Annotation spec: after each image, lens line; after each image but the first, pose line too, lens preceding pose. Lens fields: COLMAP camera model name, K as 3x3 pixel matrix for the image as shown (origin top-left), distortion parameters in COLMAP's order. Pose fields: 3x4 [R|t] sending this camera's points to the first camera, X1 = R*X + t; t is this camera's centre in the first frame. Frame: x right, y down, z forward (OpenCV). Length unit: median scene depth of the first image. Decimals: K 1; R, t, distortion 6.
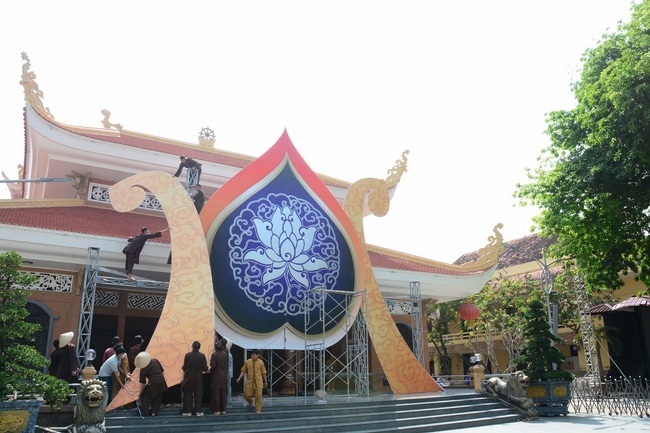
lens RADIAL K [[512.5, 0, 330.0], [0, 512.5, 224.6], [0, 0, 1]] dist [-0.154736, 0.122482]
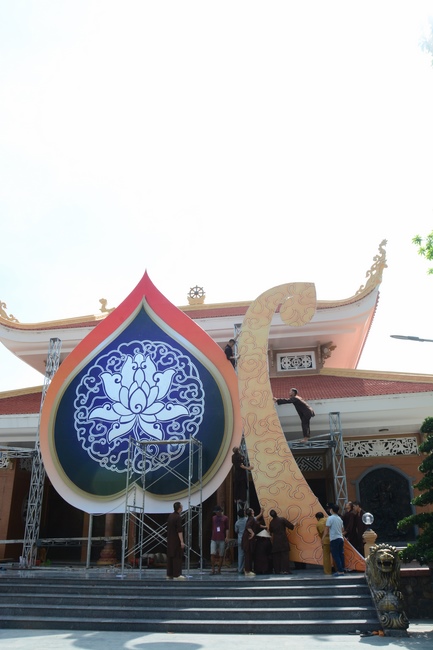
lens RADIAL K [[512.5, 0, 216.5], [0, 512.5, 325.0], [0, 0, 1]] dist [-0.154736, 0.122482]
pose [[0.763827, -0.248816, -0.595532, 0.586379], [0.182186, 0.968300, -0.170889, 0.097864], [0.619173, 0.022032, 0.784945, 0.372706]]
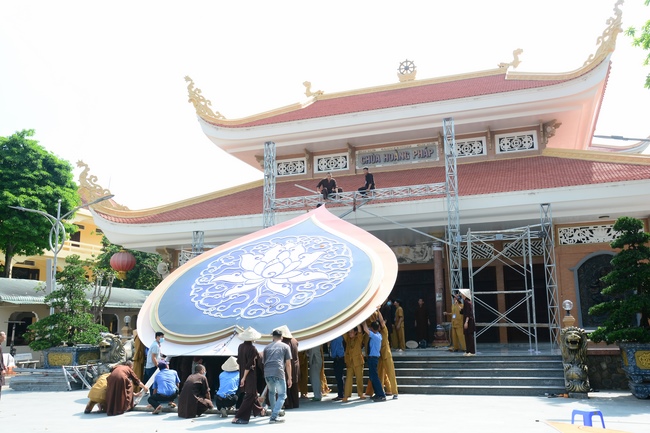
lens RADIAL K [[621.6, 0, 327.2], [0, 621.6, 223.8], [0, 0, 1]] dist [-0.072650, 0.204459]
pose [[0.627879, -0.125288, -0.768161, 0.769265], [0.228166, 0.973226, 0.027764, 0.049335], [0.744116, -0.192701, 0.639655, 0.202302]]
